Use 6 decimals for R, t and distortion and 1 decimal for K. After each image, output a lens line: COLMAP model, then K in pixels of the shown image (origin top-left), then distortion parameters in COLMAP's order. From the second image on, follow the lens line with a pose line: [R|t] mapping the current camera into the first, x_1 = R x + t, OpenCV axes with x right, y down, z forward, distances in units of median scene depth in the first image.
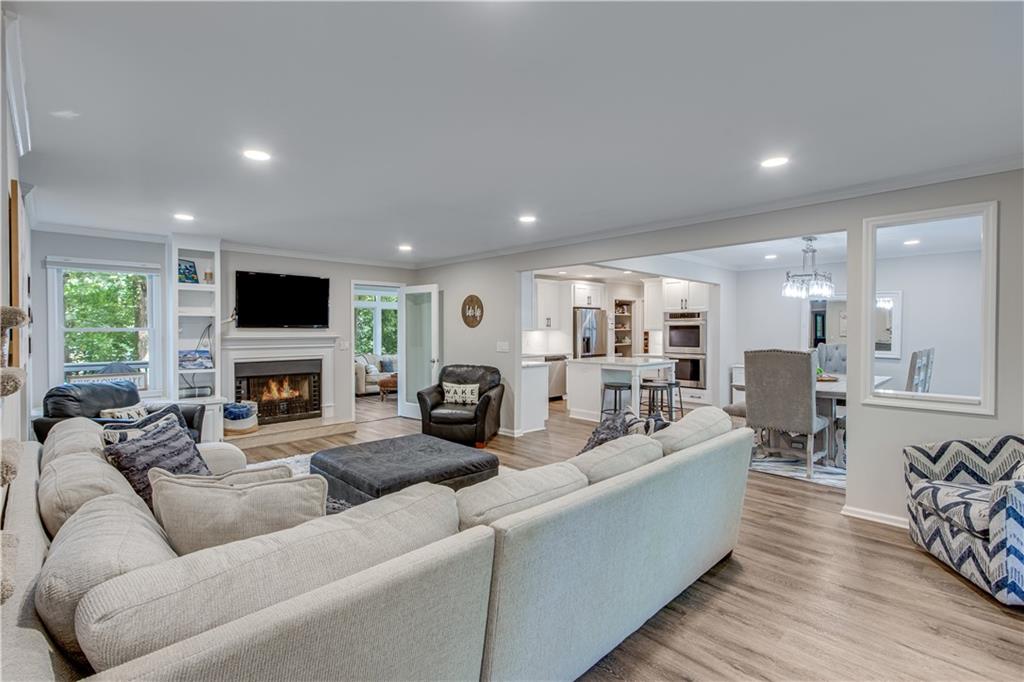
lens RADIAL K [[470.2, 0, 488.5], [0, 470.2, 346.2], [0, 0, 1]] dist [-0.001014, 0.000107]
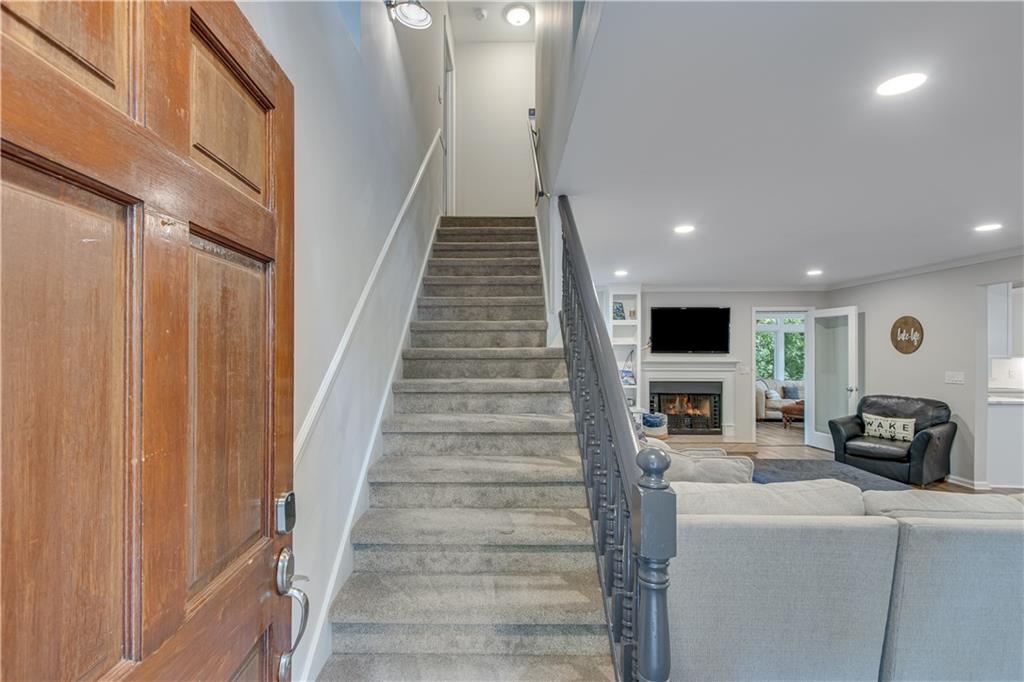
lens RADIAL K [[470.2, 0, 488.5], [0, 470.2, 346.2], [0, 0, 1]] dist [-0.001014, 0.000107]
pose [[0.710868, -0.004901, -0.703309, 0.030077], [-0.027011, 0.999048, -0.034263, -0.003329], [0.702807, 0.043353, 0.710058, -0.178286]]
